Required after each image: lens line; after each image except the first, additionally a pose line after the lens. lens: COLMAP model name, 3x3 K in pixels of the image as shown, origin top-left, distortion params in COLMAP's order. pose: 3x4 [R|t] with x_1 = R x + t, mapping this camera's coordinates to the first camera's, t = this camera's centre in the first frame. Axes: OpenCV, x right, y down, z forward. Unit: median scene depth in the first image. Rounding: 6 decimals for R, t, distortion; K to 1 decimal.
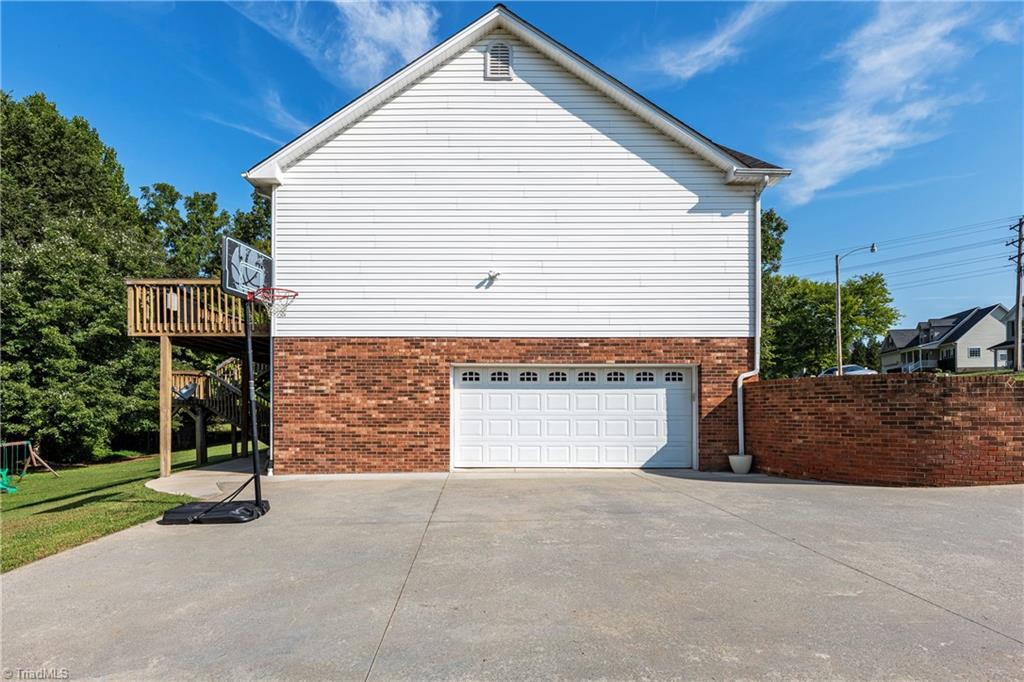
lens RADIAL K [[548.0, 0, 485.1], [0, 548.0, 391.4], [0, 0, 1]] dist [-0.000458, -0.000977]
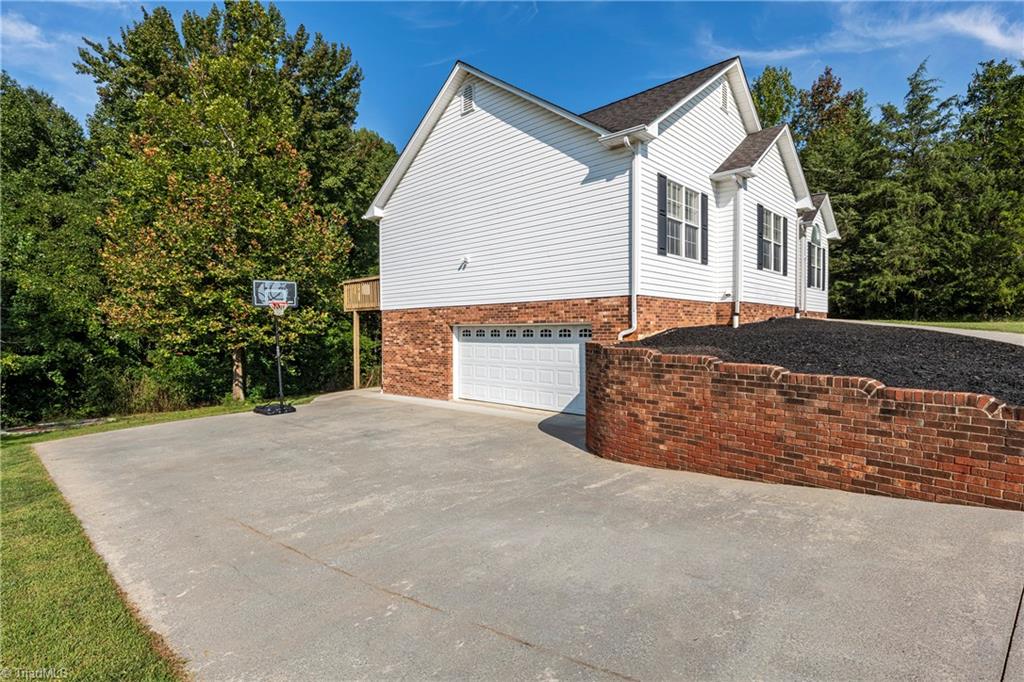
lens RADIAL K [[519.9, 0, 513.7], [0, 519.9, 322.4], [0, 0, 1]] dist [0.002333, 0.000206]
pose [[0.713179, -0.016784, -0.700781, 1.005397], [0.031545, 0.999469, 0.008165, -0.063216], [0.700272, -0.027929, 0.713330, 0.156169]]
